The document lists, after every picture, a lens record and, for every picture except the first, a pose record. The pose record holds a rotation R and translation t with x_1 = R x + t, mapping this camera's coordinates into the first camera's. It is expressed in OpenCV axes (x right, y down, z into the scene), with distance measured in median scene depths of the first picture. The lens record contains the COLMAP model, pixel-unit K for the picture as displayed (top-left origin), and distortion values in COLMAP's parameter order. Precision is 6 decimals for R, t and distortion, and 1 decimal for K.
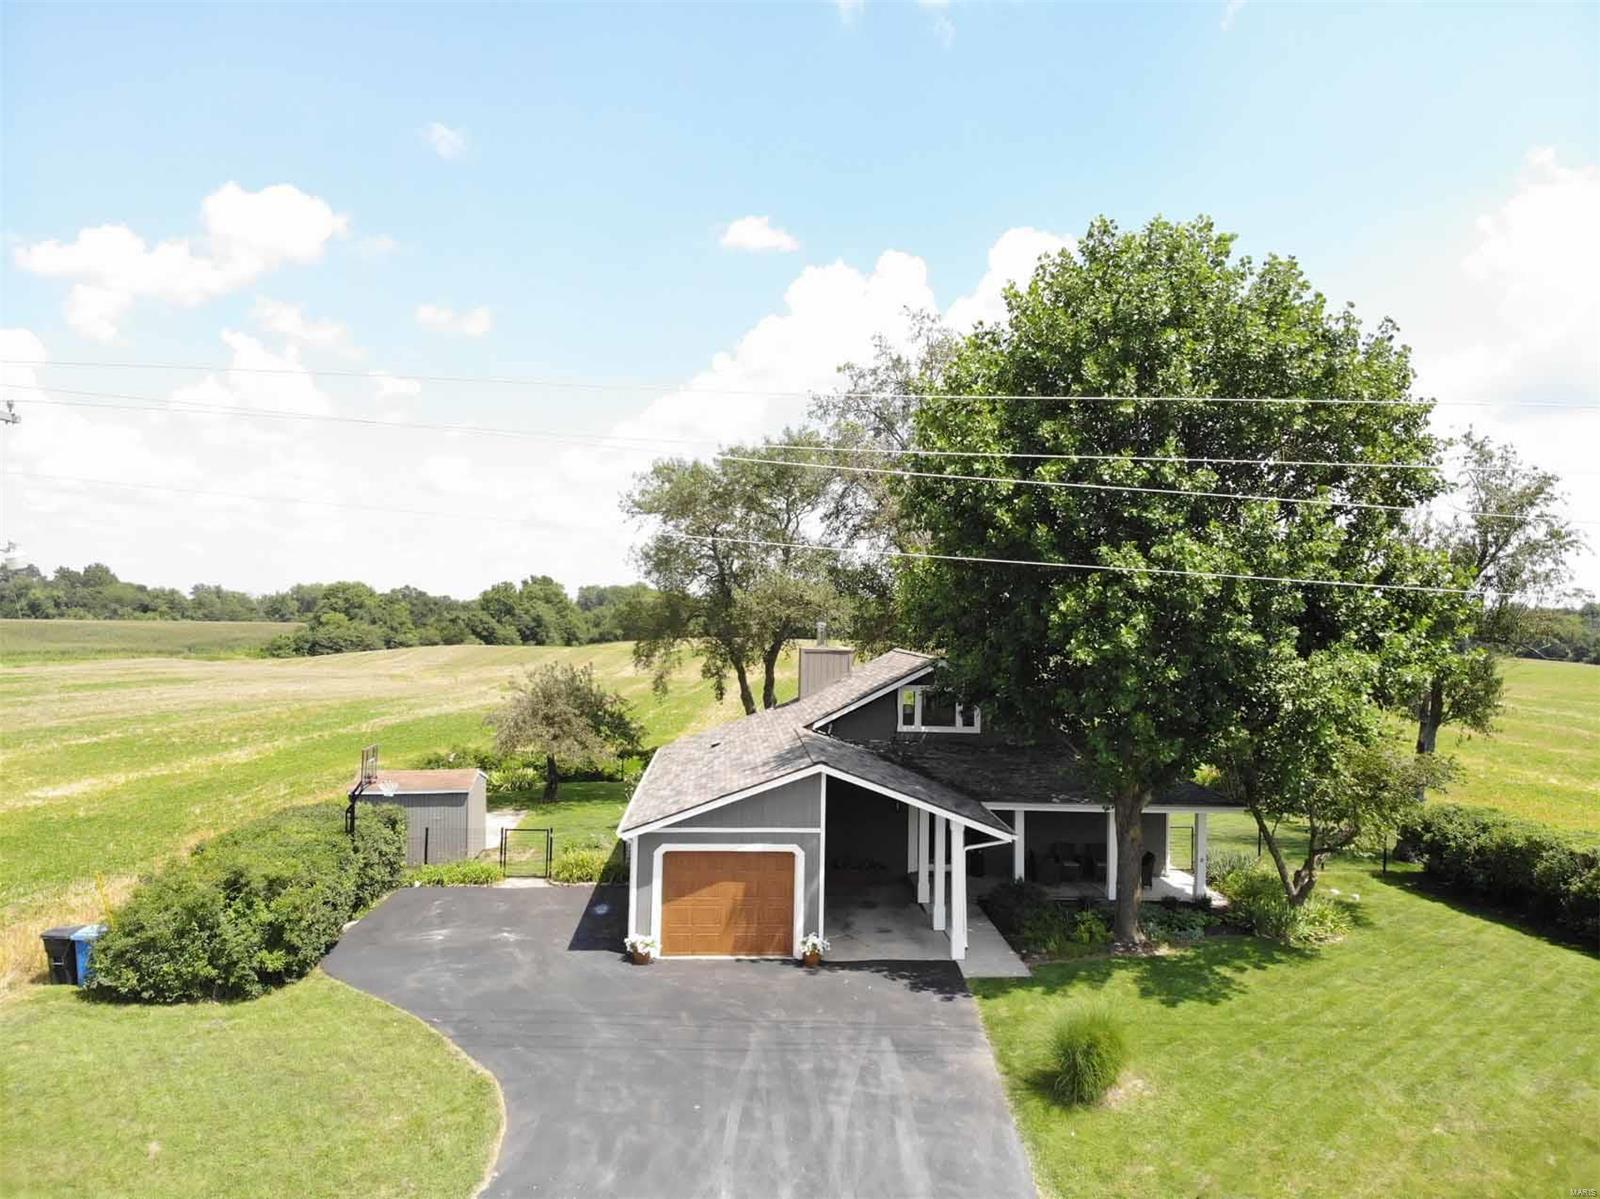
lens RADIAL K [[1174.3, 0, 800.0], [0, 1174.3, 599.5], [0, 0, 1]] dist [0.053465, -0.162120]
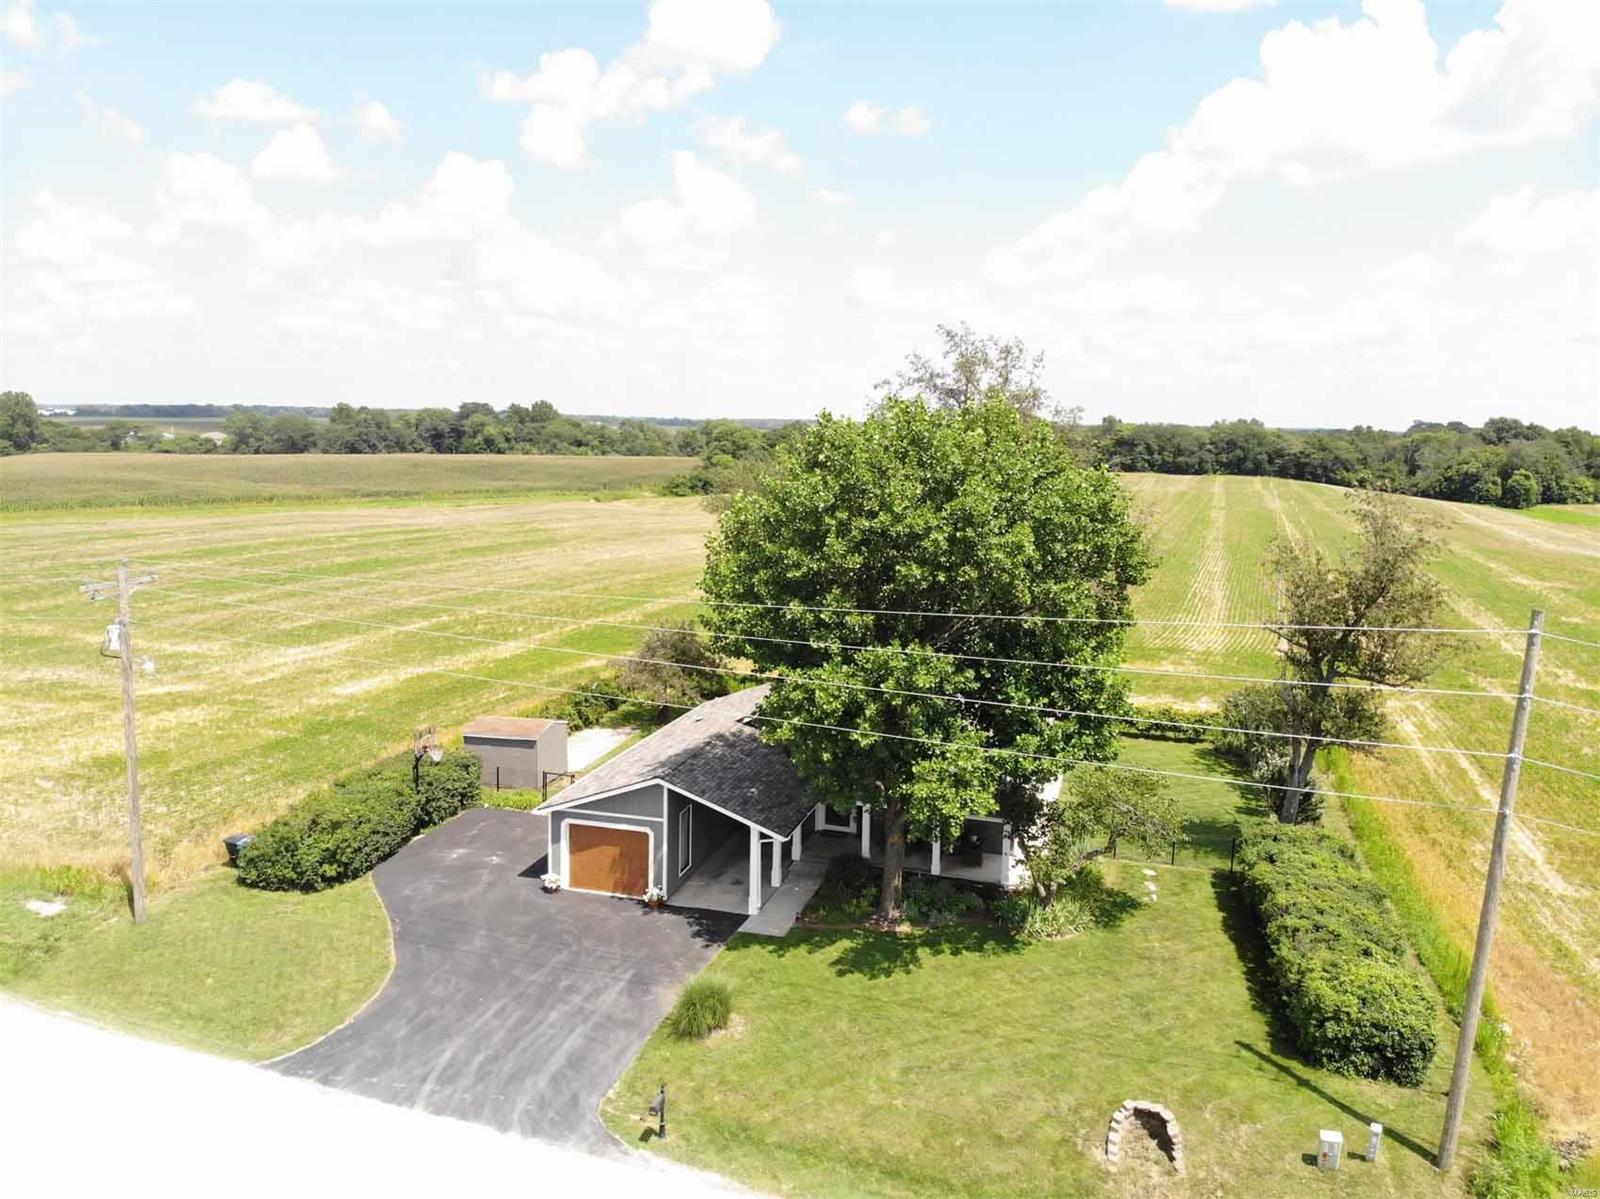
lens RADIAL K [[1169.1, 0, 796.3], [0, 1169.1, 603.8], [0, 0, 1]] dist [0.100894, -0.263397]
pose [[0.939316, 0.049385, -0.339481, 0.699019], [0.005704, 0.987199, 0.159393, -0.320943], [0.343007, -0.151657, 0.927009, -0.277102]]
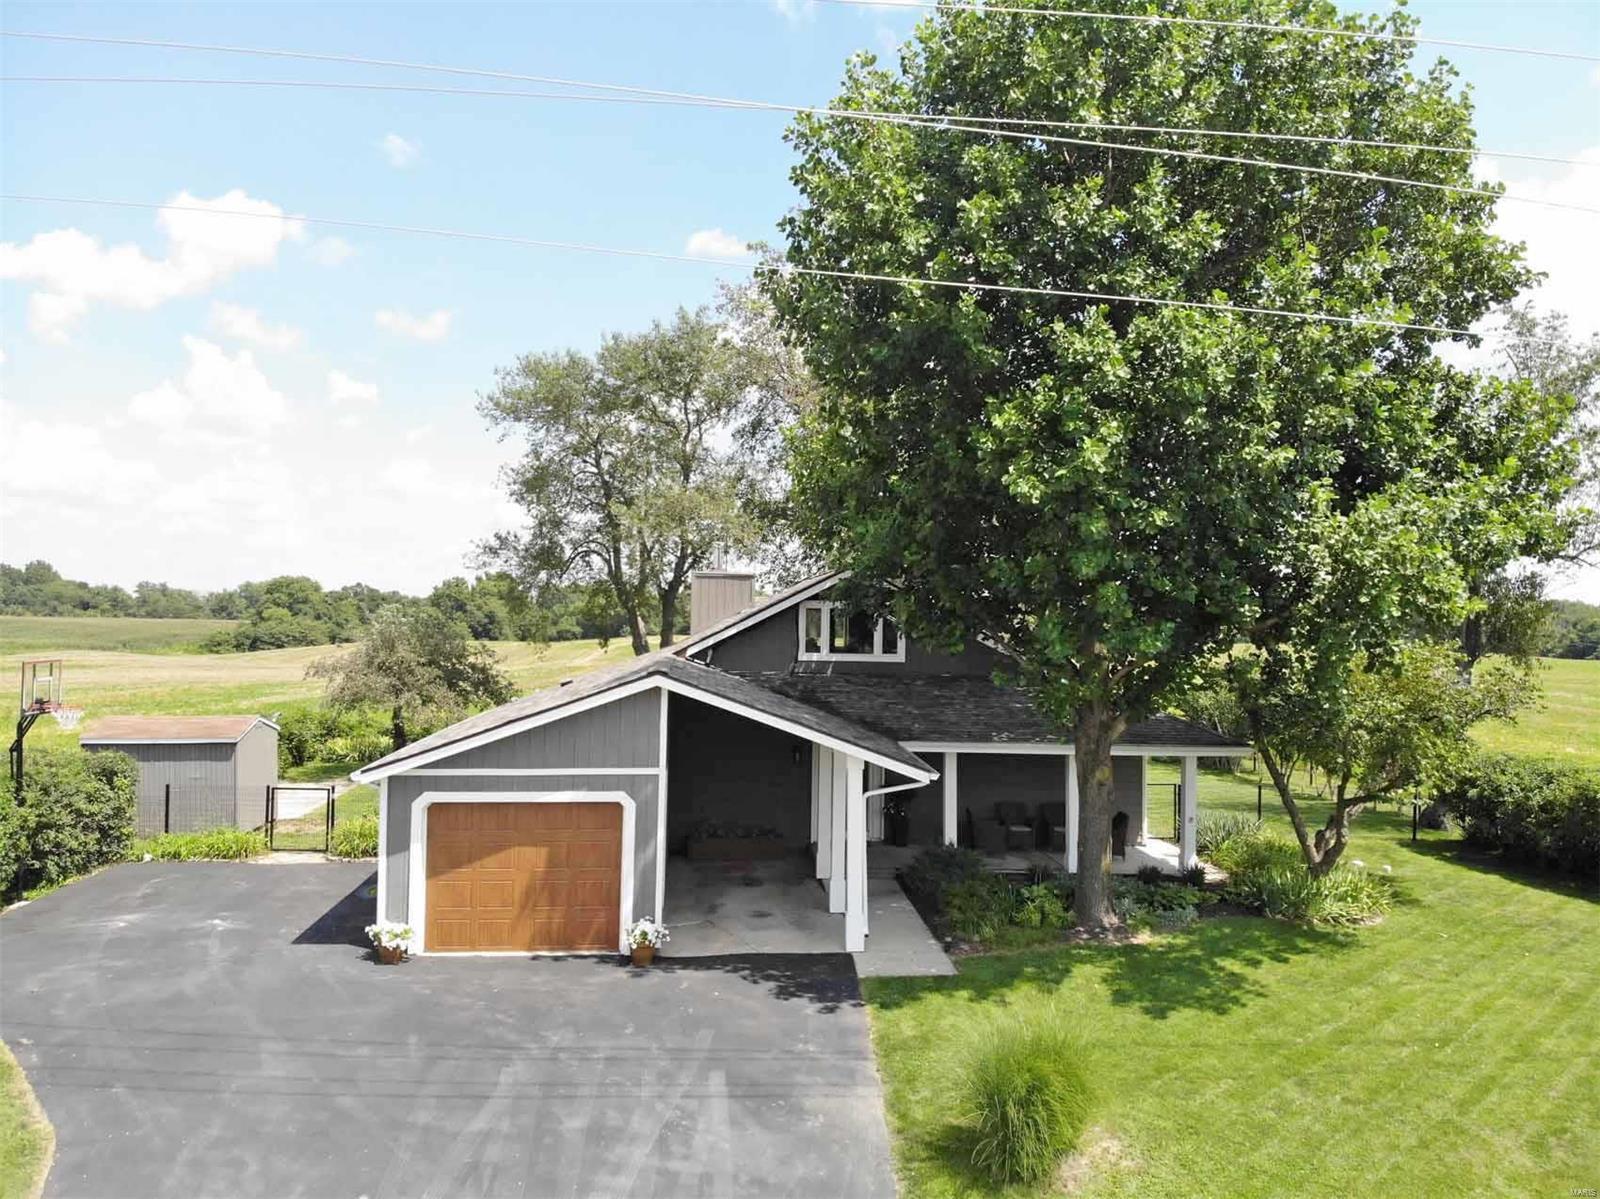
lens RADIAL K [[1174.3, 0, 800.0], [0, 1174.3, 599.5], [0, 0, 1]] dist [0.053465, -0.162120]
pose [[0.999627, -0.001494, 0.027256, 0.088341], [0.001573, 0.999995, -0.002877, 0.103578], [-0.027251, 0.002919, 0.999624, 0.317791]]
